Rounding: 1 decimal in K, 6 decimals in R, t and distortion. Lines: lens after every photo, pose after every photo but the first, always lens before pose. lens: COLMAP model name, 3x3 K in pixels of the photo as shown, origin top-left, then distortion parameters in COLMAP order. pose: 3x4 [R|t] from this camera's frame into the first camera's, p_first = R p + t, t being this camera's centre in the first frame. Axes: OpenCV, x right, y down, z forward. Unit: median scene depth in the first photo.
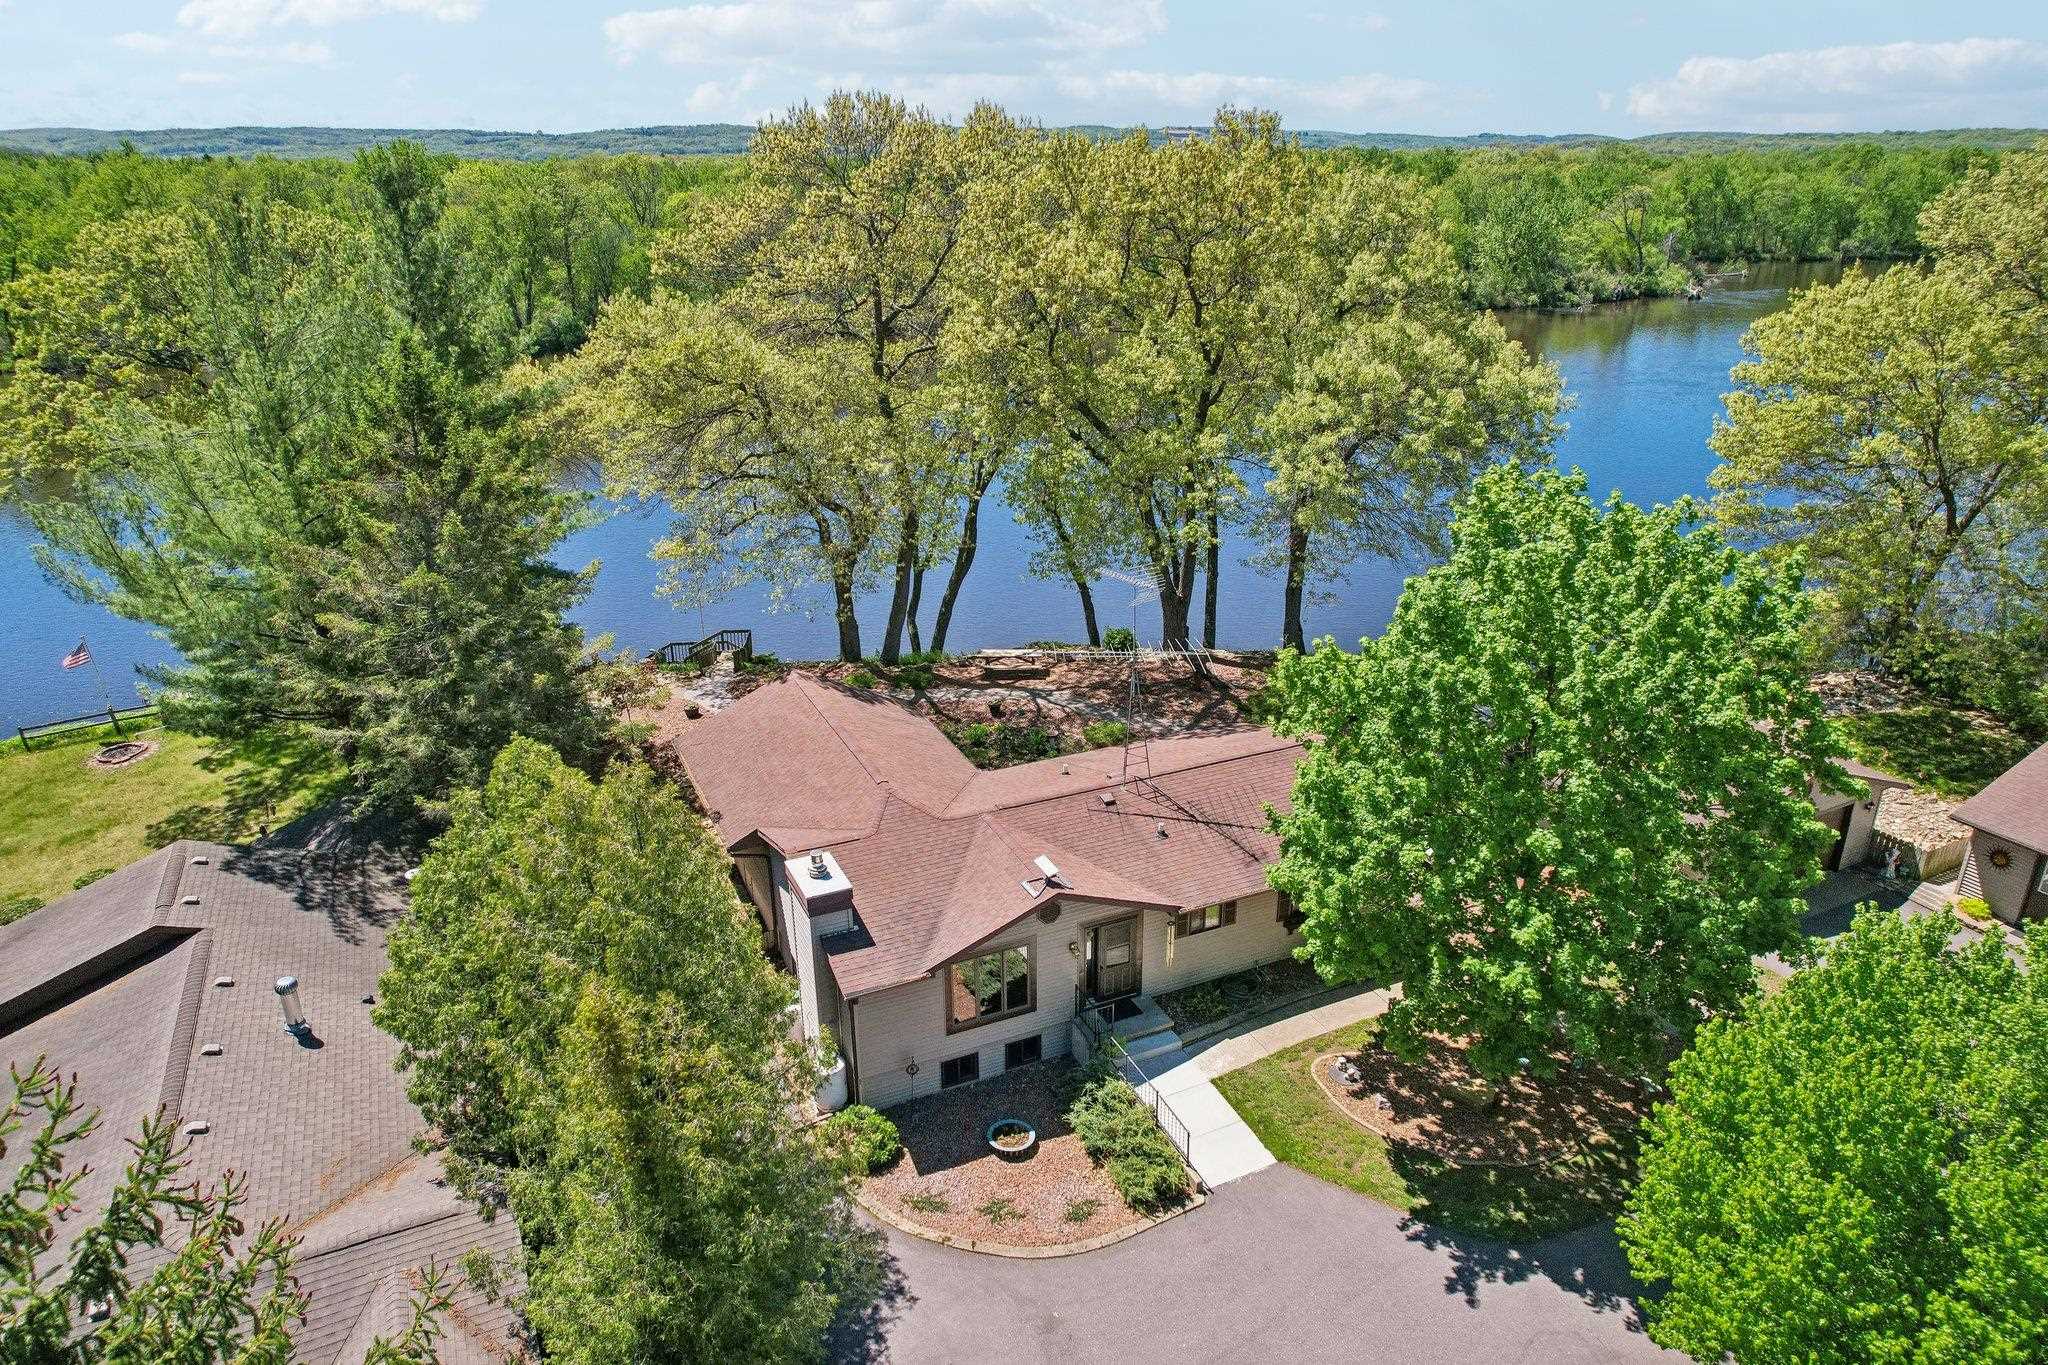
lens RADIAL K [[1332.1, 0, 1032.1], [0, 1332.1, 692.9], [0, 0, 1]] dist [-0.103592, 0.102312]
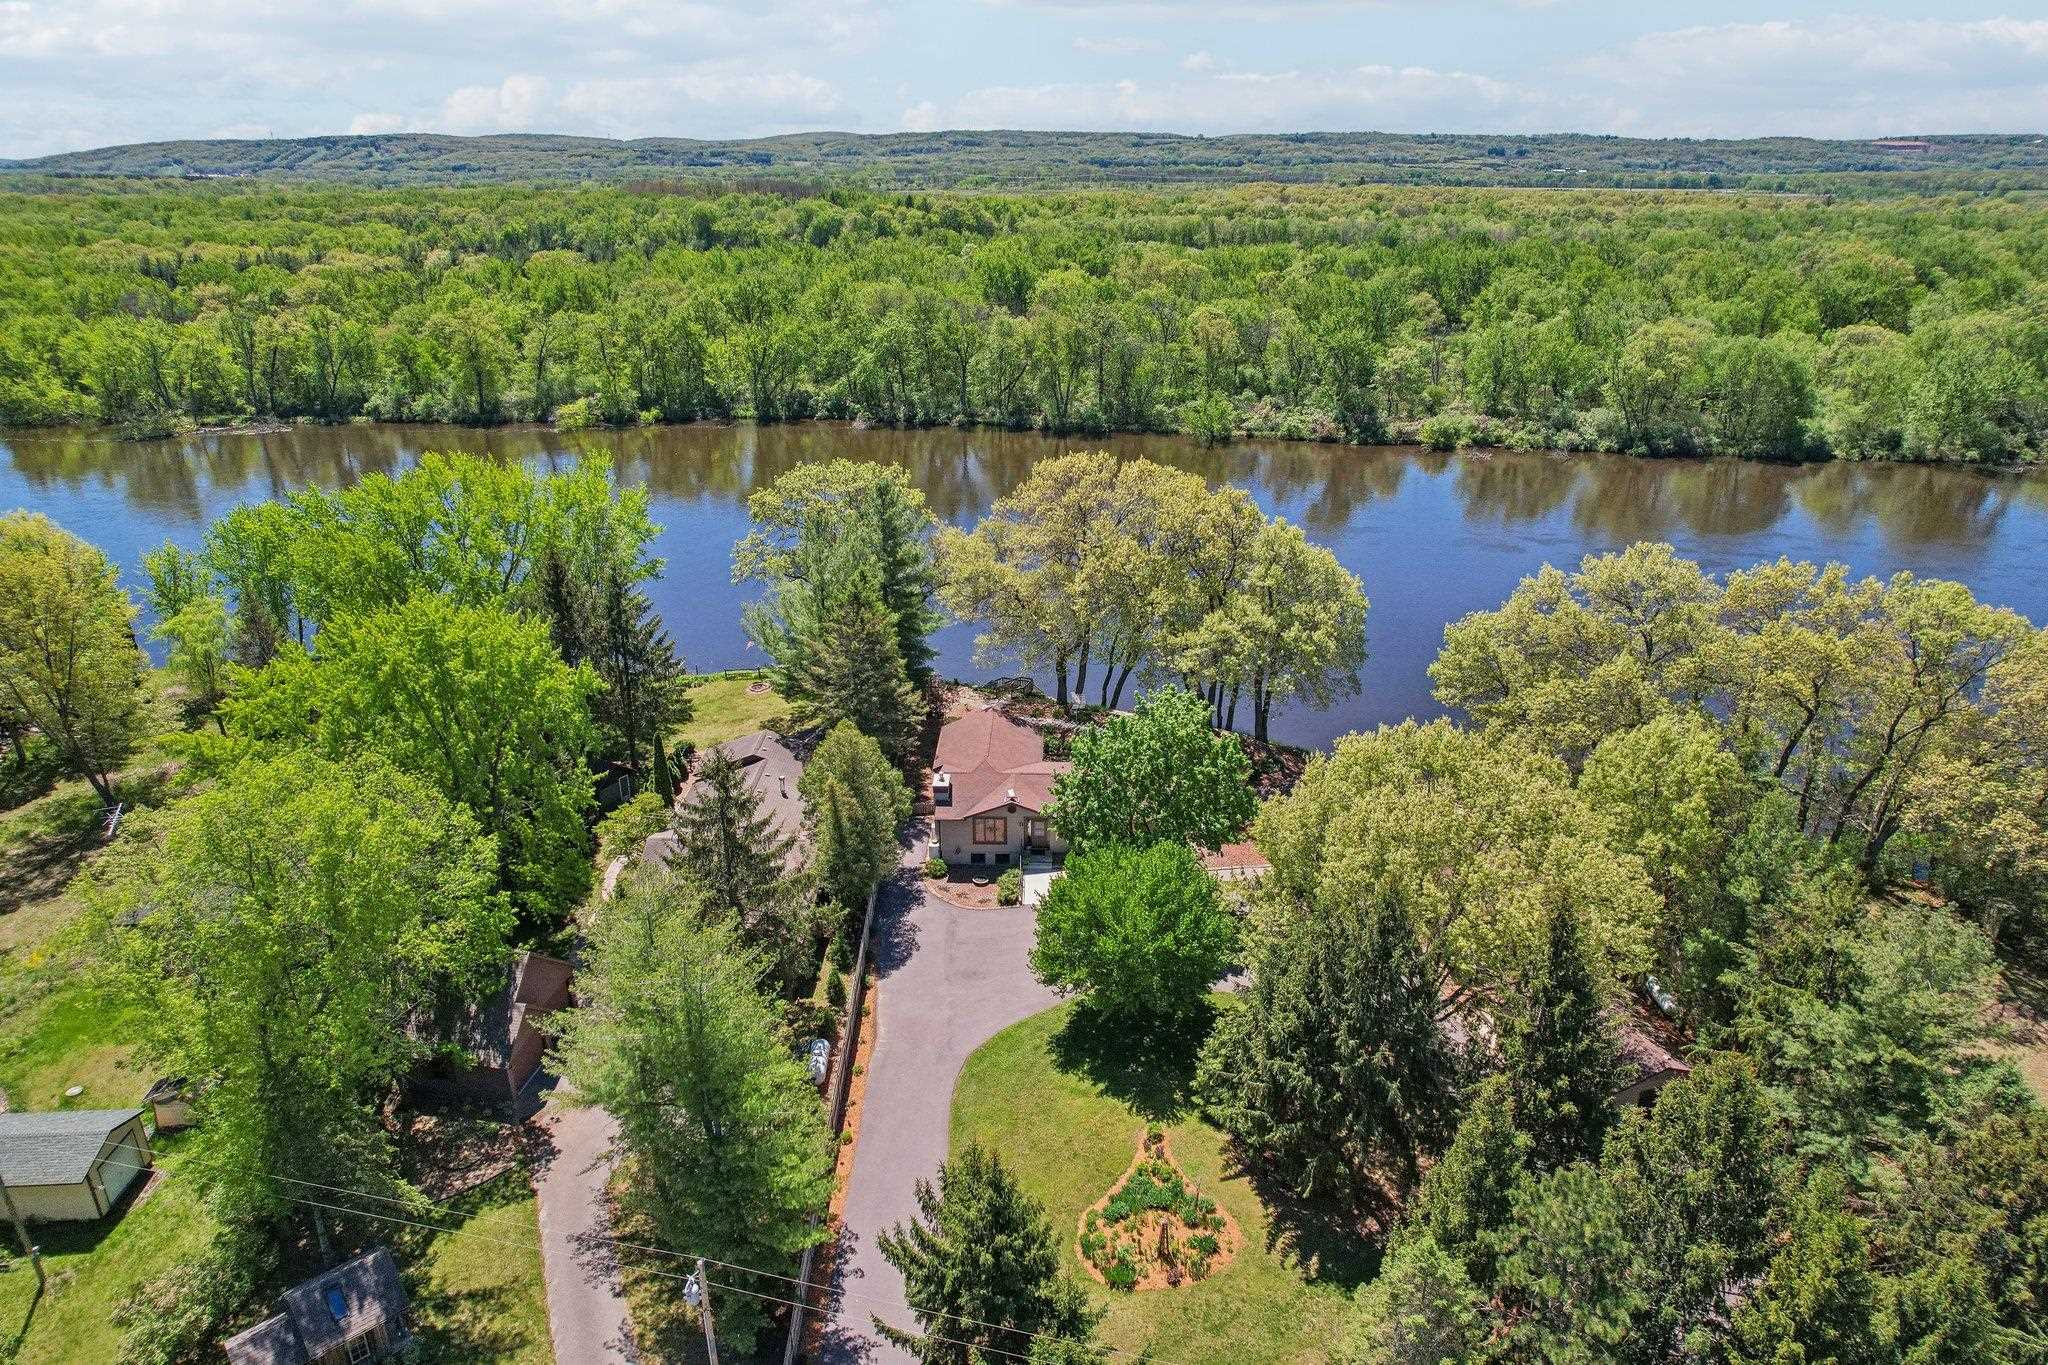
lens RADIAL K [[1332.1, 0, 1032.1], [0, 1332.1, 692.9], [0, 0, 1]] dist [-0.103592, 0.102312]
pose [[0.897514, 0.171498, -0.406272, 0.669990], [-0.171194, 0.984527, 0.037403, -0.112534], [0.406401, 0.035982, 0.912986, -0.921562]]
